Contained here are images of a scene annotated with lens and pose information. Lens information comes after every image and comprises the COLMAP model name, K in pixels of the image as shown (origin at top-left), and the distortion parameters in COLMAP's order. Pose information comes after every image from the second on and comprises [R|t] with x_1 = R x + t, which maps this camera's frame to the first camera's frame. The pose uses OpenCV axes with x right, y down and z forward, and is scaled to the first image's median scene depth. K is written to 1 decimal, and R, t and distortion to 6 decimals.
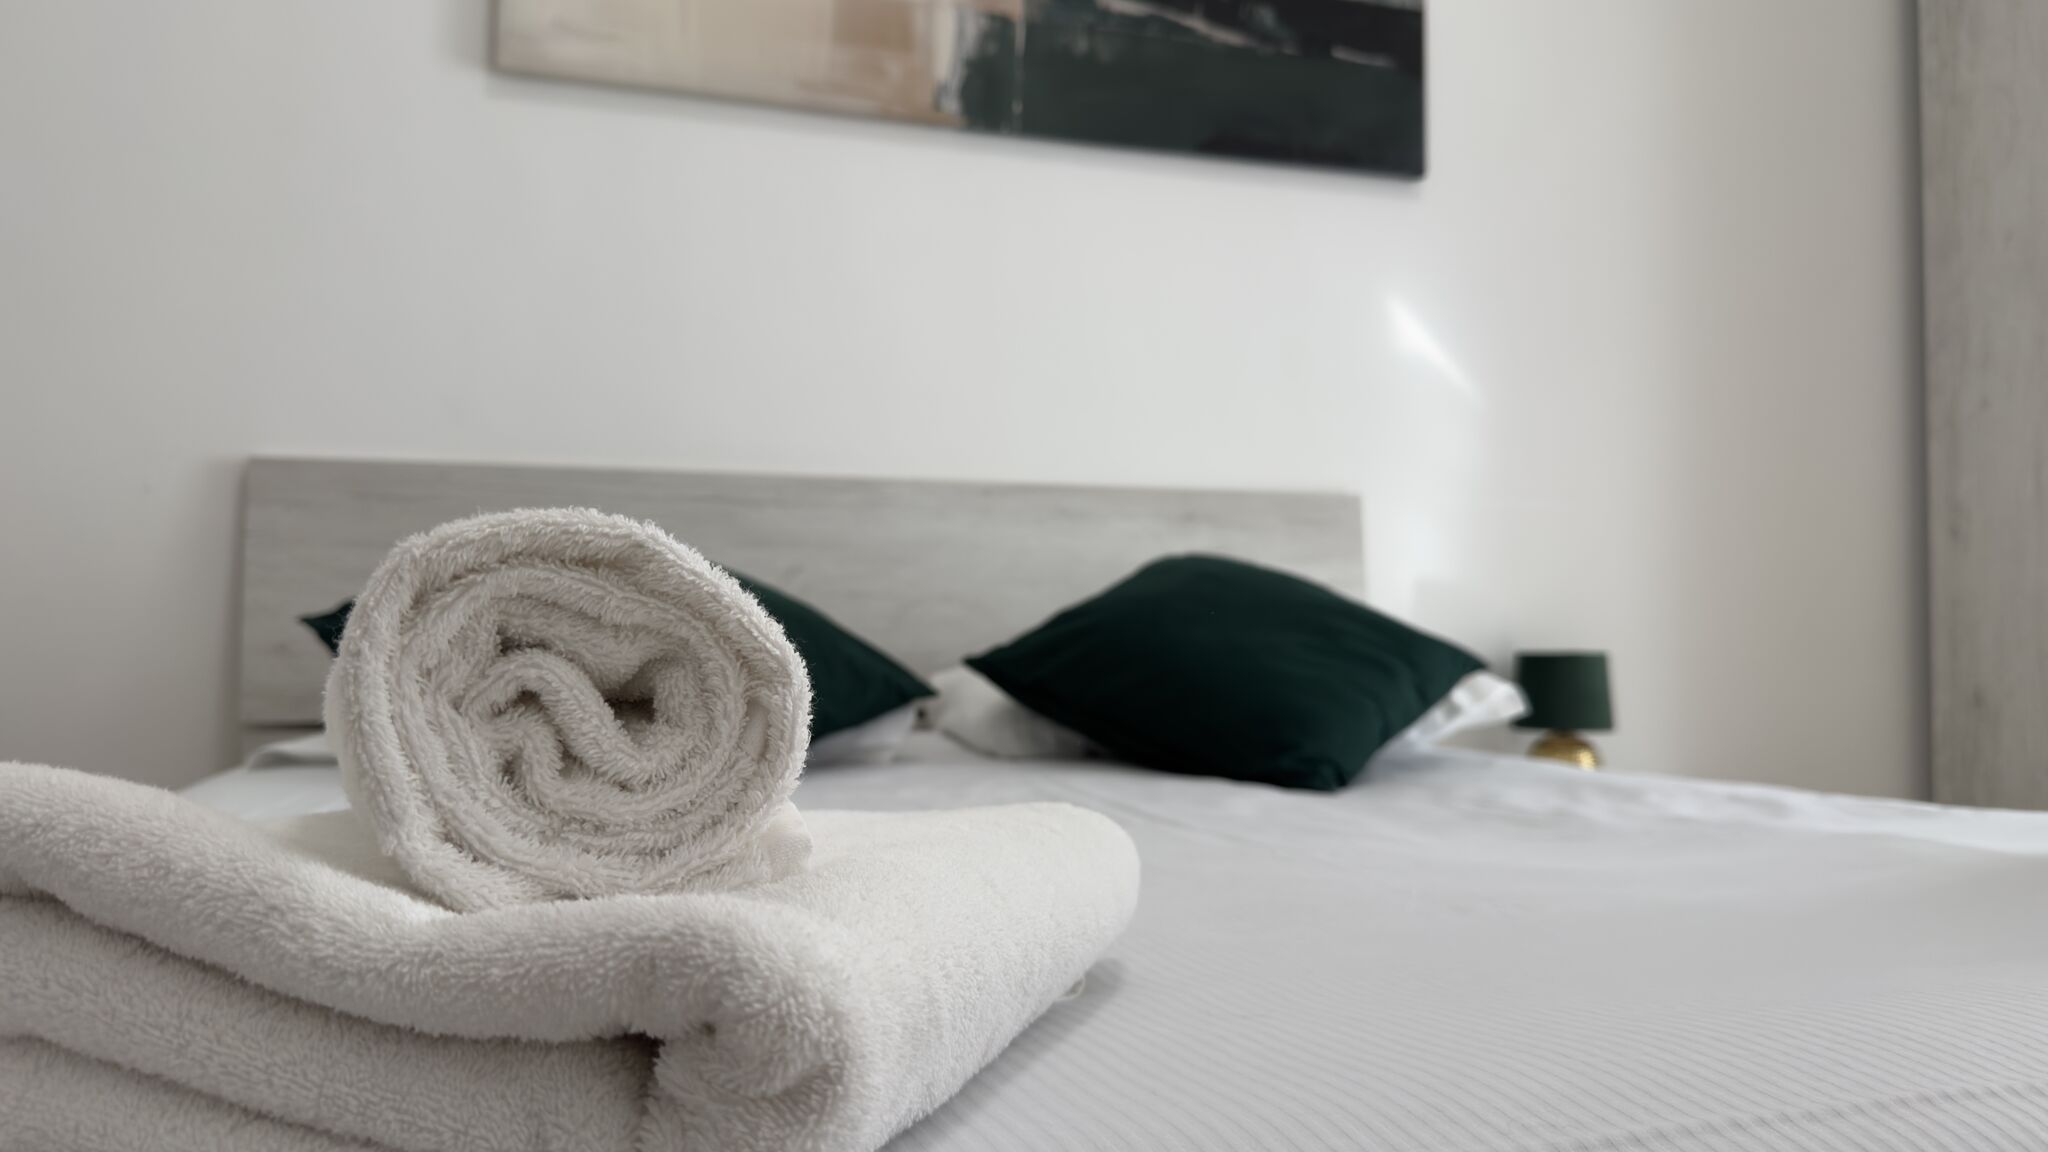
lens RADIAL K [[1499.1, 0, 1045.3], [0, 1499.1, 569.1], [0, 0, 1]] dist [0.235663, -0.492647]
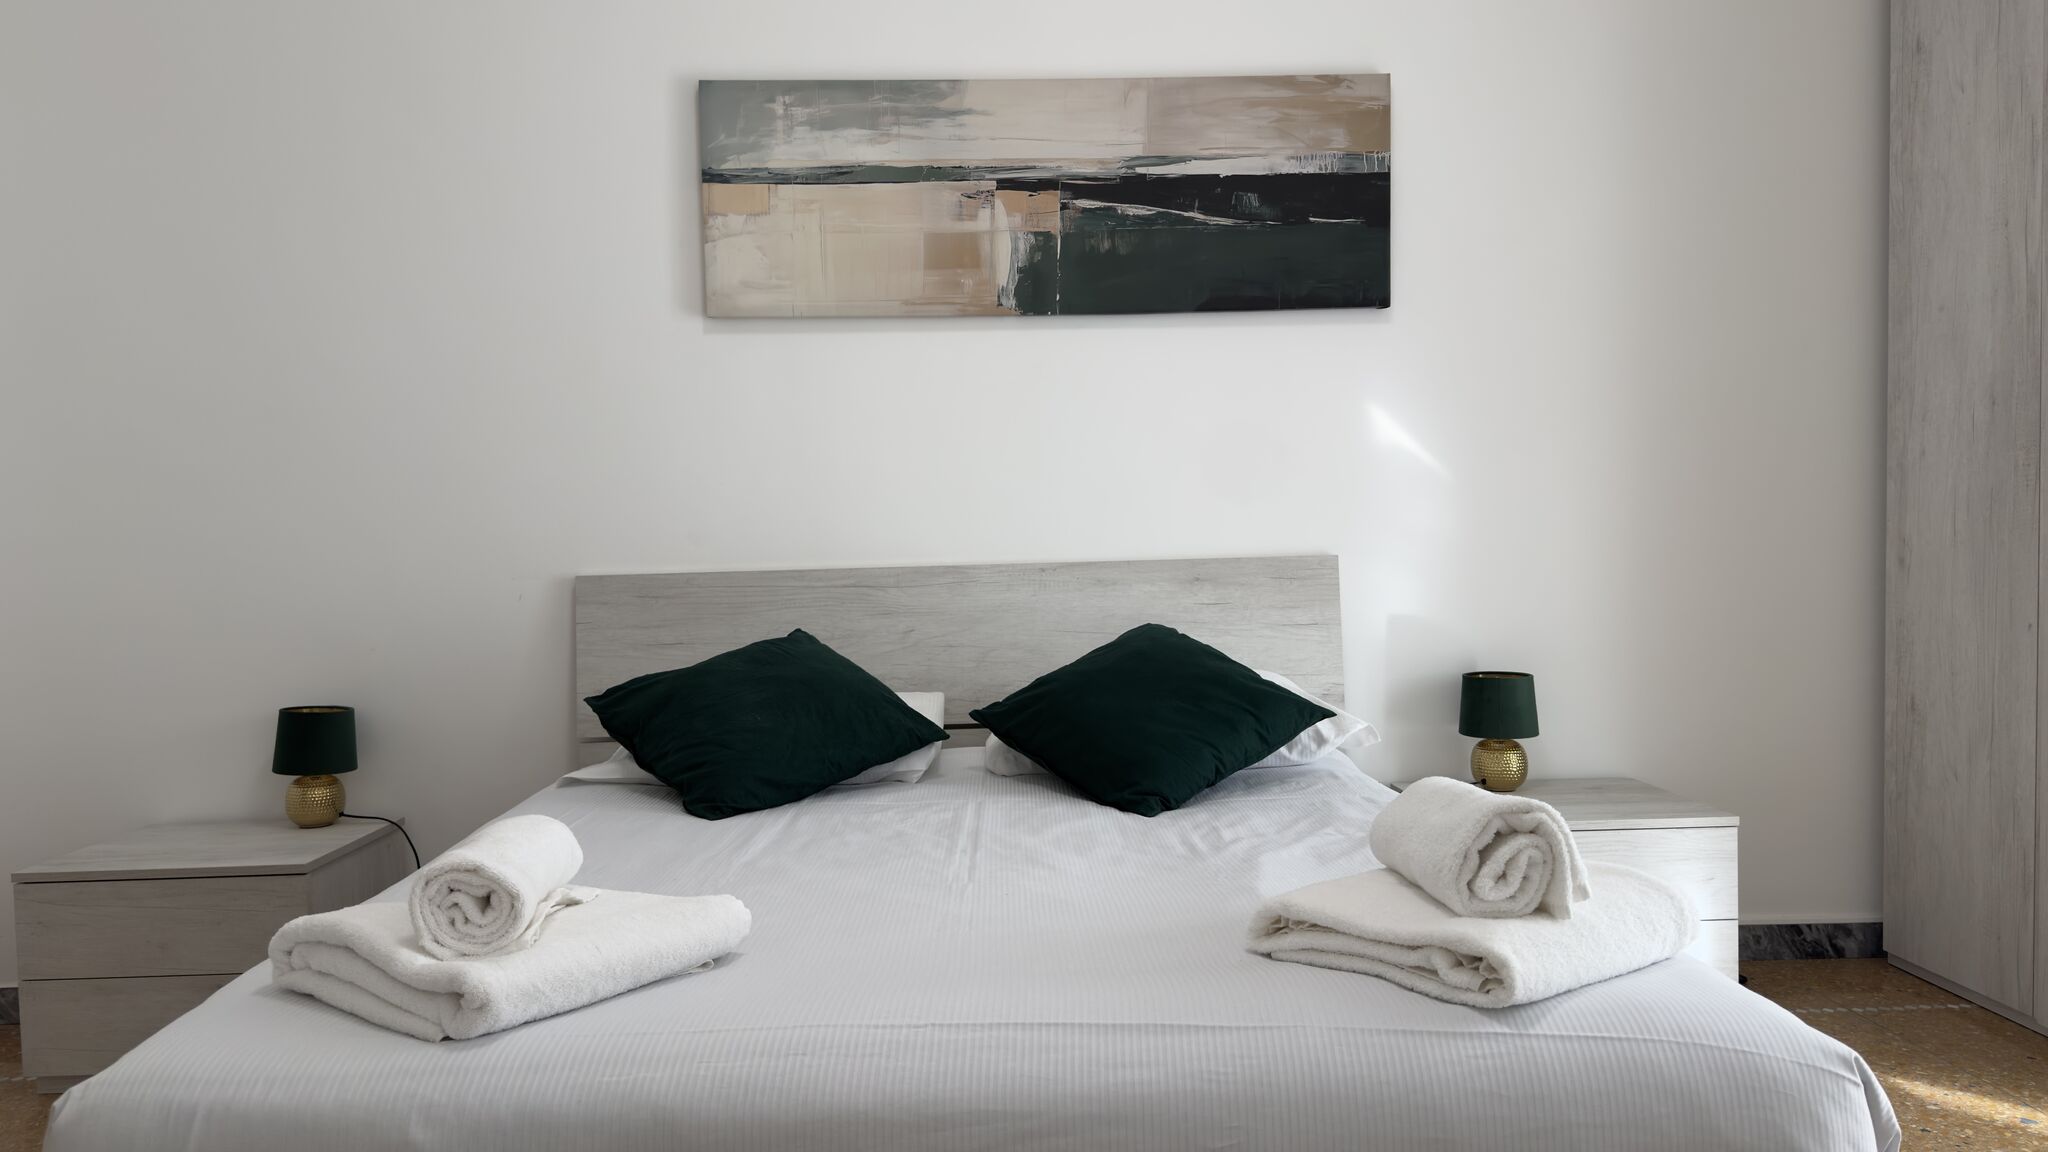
lens RADIAL K [[1499.1, 0, 1045.3], [0, 1499.1, 569.1], [0, 0, 1]] dist [0.235663, -0.492647]
pose [[0.963111, -0.013017, -0.268789, 0.378985], [0.035006, 0.996403, 0.077178, -0.177023], [0.266817, -0.083740, 0.960102, -0.402189]]
